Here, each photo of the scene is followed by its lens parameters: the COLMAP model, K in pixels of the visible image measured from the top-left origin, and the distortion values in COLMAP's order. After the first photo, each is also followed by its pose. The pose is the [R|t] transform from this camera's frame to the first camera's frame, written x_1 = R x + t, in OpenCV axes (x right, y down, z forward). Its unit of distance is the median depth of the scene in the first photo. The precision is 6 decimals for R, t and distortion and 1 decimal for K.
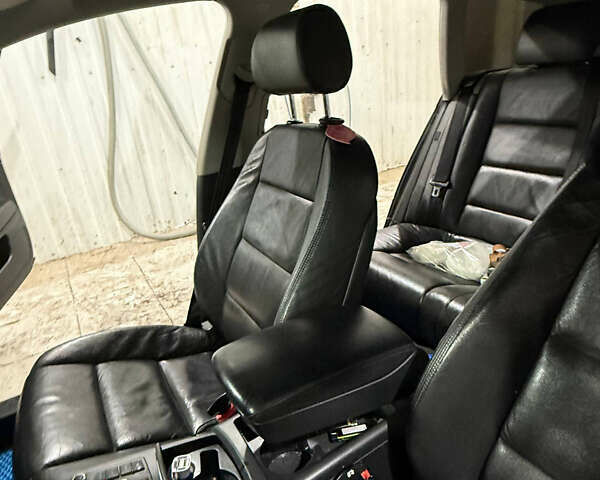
lens RADIAL K [[425.8, 0, 300.8], [0, 425.8, 241.0], [0, 0, 1]] dist [0.001354, 0.008075]
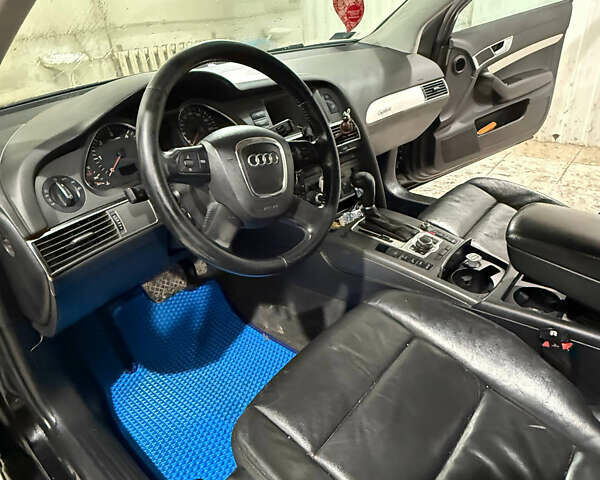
lens RADIAL K [[425.8, 0, 300.5], [0, 425.8, 240.6], [0, 0, 1]] dist [0.001354, 0.008075]
pose [[0.333955, 0.530717, -0.778983, 0.176934], [-0.322736, 0.840857, 0.434513, 0.004776], [0.885616, 0.106298, 0.452089, -0.060977]]
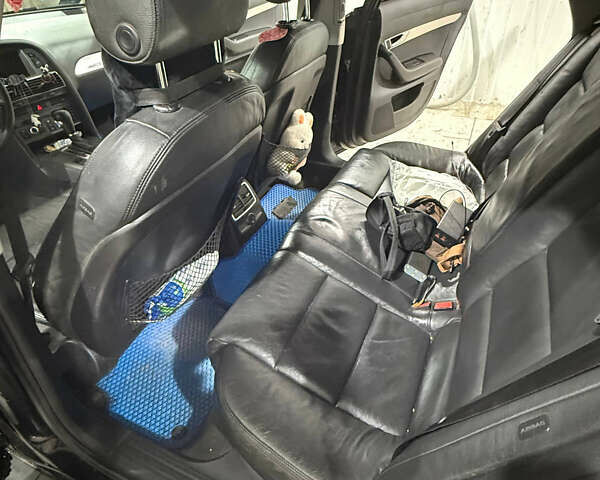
lens RADIAL K [[425.8, 0, 300.7], [0, 425.8, 236.5], [0, 0, 1]] dist [0.001354, 0.008075]
pose [[0.583625, 0.548954, -0.598357, 0.507121], [-0.345482, 0.834717, 0.428824, -0.121210], [0.734863, -0.043551, 0.676816, 0.009542]]
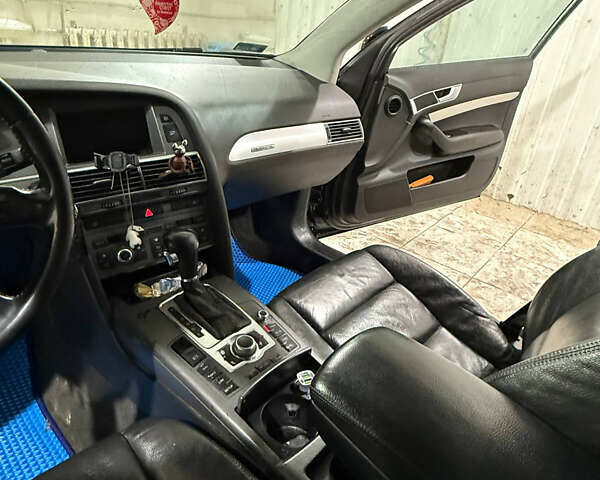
lens RADIAL K [[425.8, 0, 299.6], [0, 425.8, 235.6], [0, 0, 1]] dist [0.001354, 0.008075]
pose [[0.297160, 0.550386, -0.780238, 0.093010], [-0.471458, 0.795168, 0.381360, -0.040900], [0.830315, 0.254525, 0.495776, 0.100784]]
